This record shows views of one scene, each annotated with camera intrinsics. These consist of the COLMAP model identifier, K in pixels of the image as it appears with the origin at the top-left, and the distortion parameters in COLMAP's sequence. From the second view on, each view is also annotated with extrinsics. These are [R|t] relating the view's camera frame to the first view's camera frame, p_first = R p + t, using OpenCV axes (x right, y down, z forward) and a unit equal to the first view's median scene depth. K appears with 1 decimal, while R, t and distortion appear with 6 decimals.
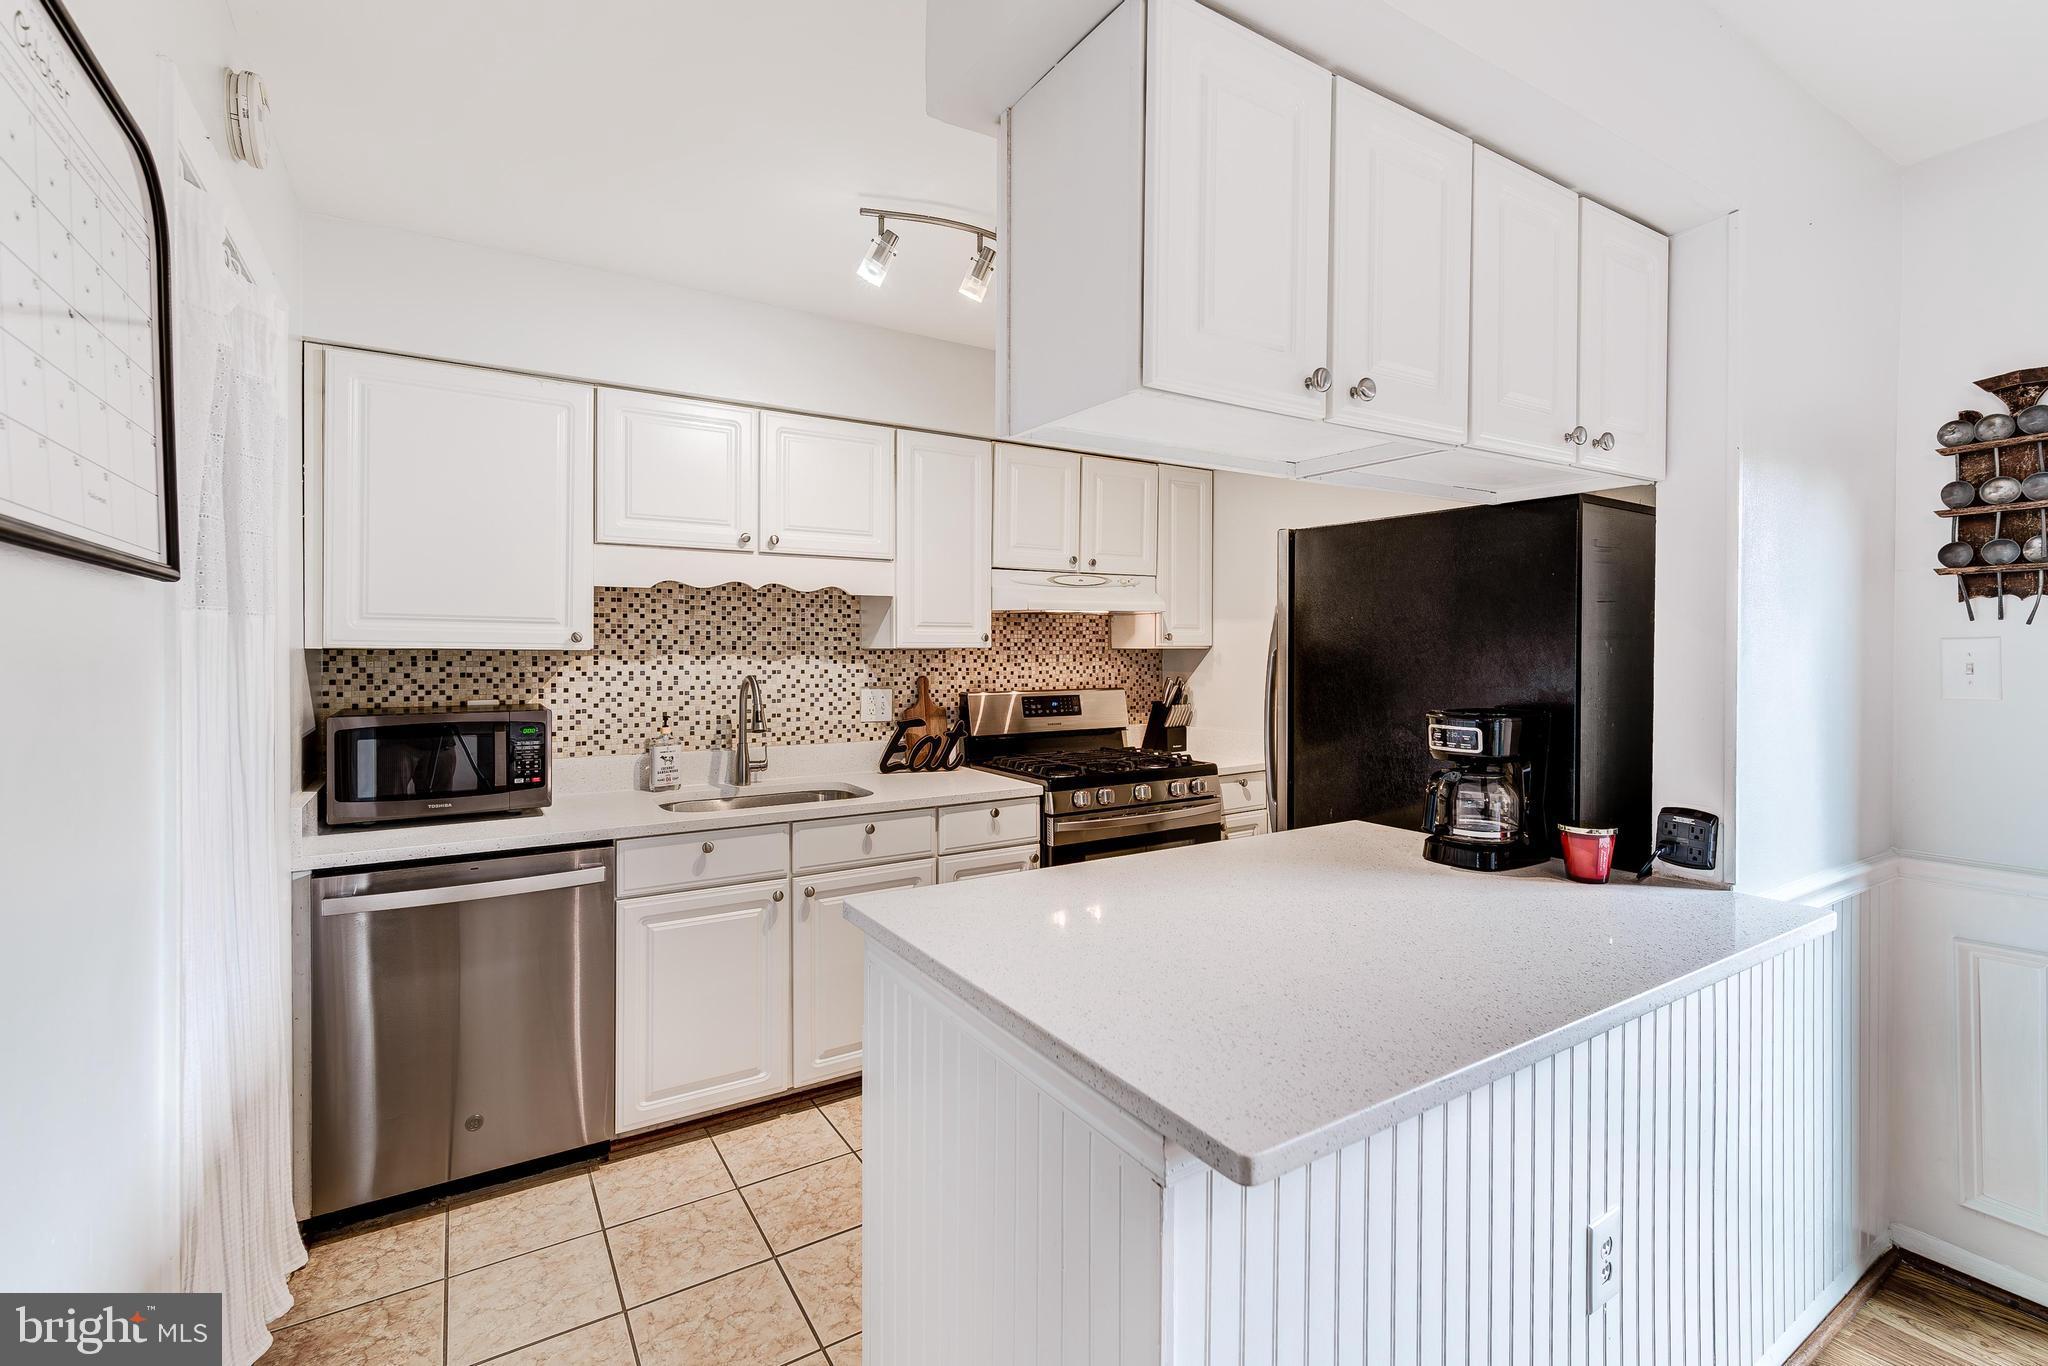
lens RADIAL K [[901.2, 0, 1019.8], [0, 901.2, 672.1], [0, 0, 1]] dist [0.006304, -0.000087]
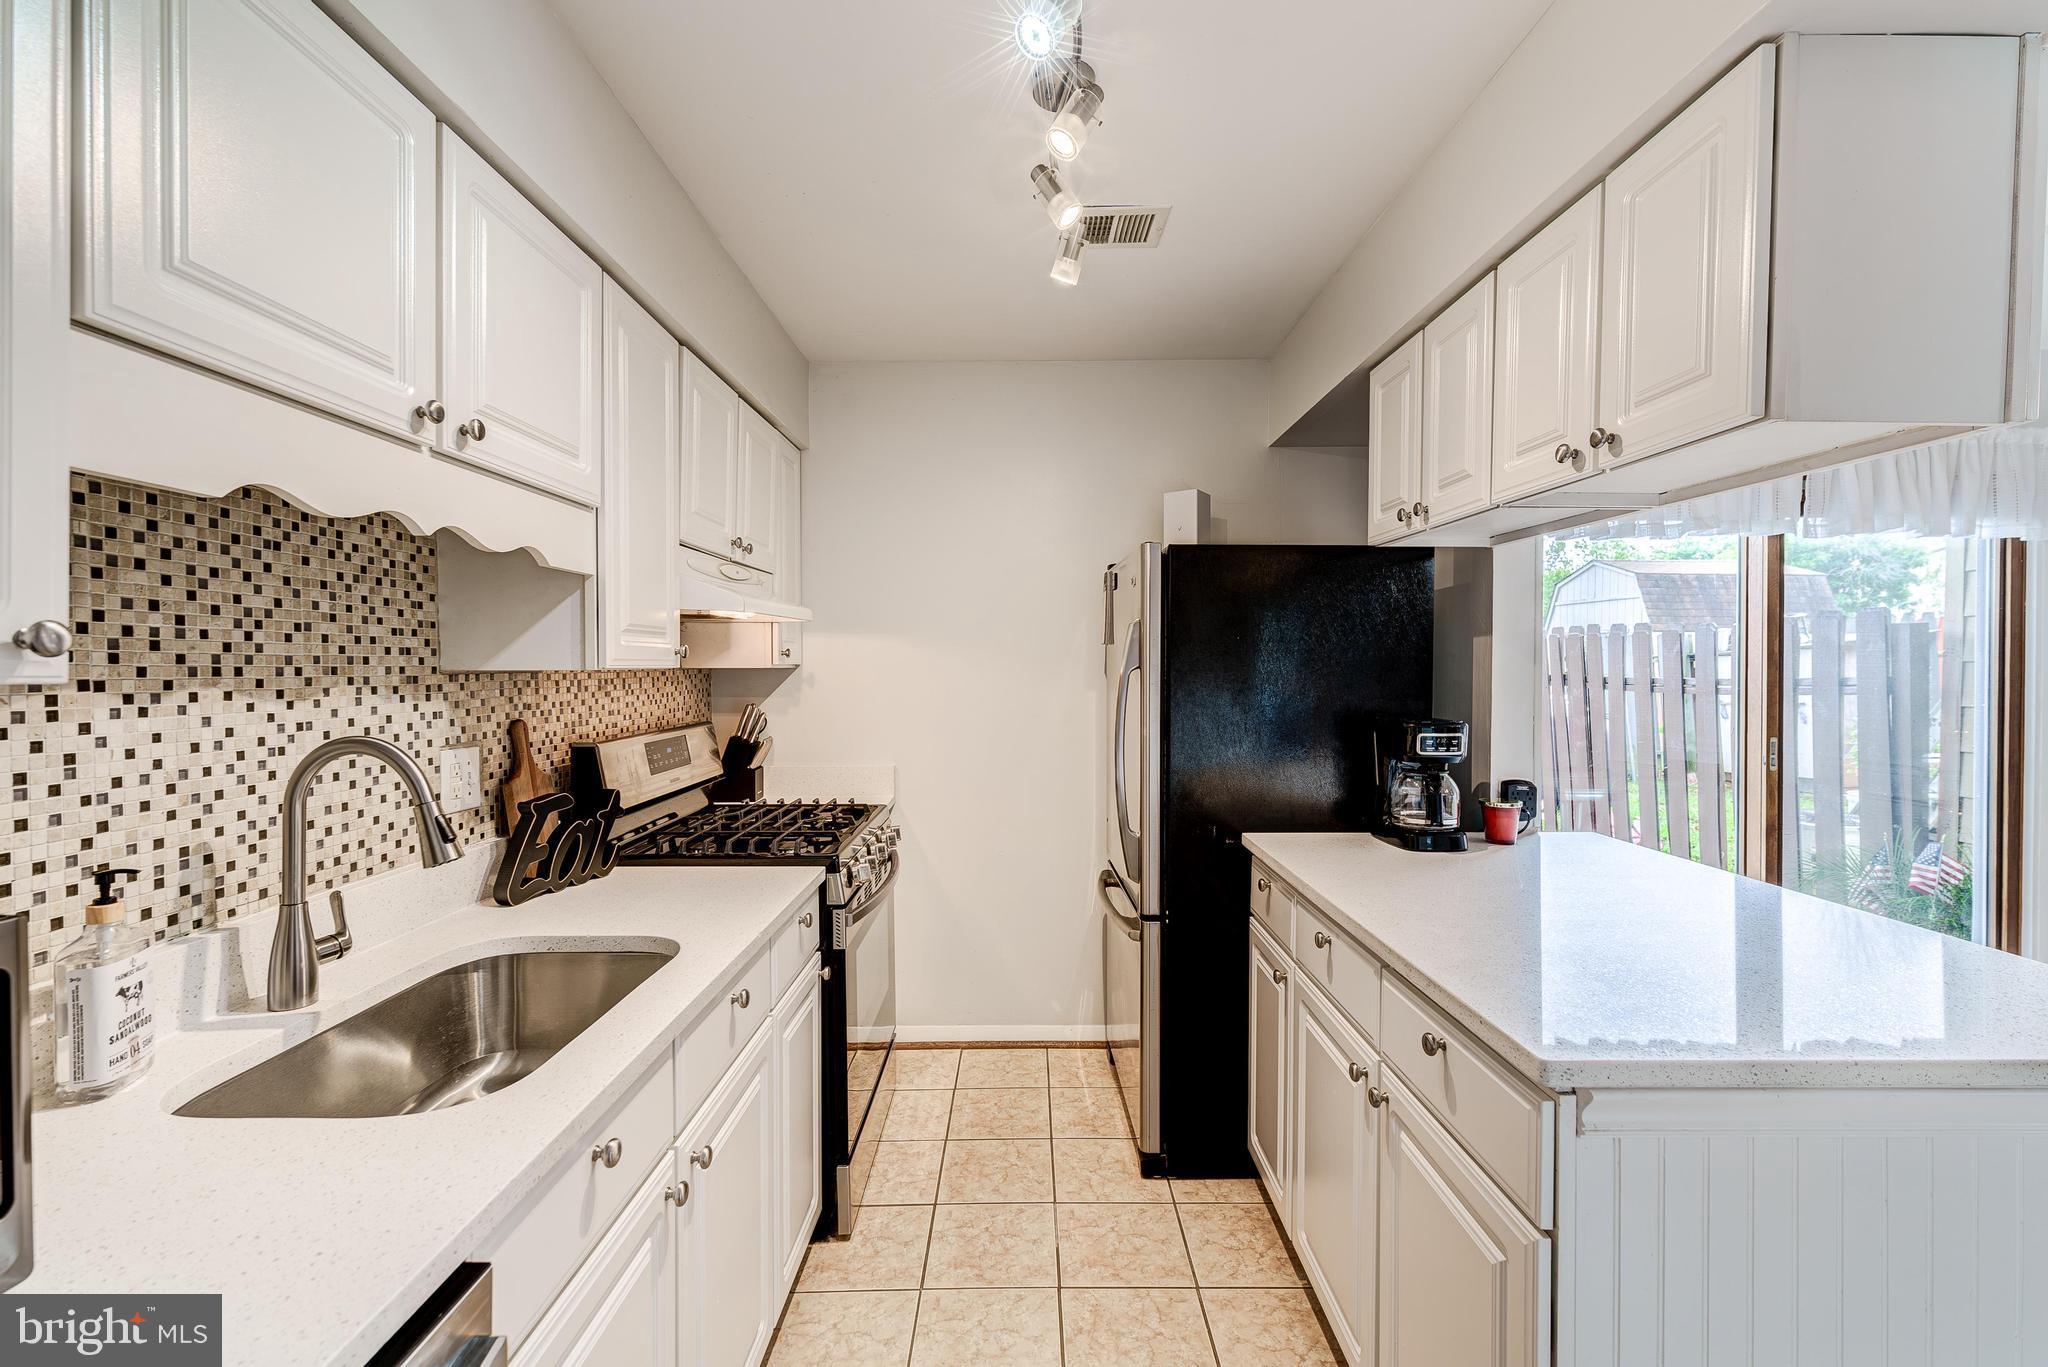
lens RADIAL K [[901.2, 0, 1006.9], [0, 901.2, 685.2], [0, 0, 1]] dist [0.006304, -0.000087]
pose [[0.525987, -0.020611, 0.850243, -0.511603], [0.023643, 0.999674, 0.009607, -0.017884], [-0.850164, 0.015050, 0.526303, 0.529211]]
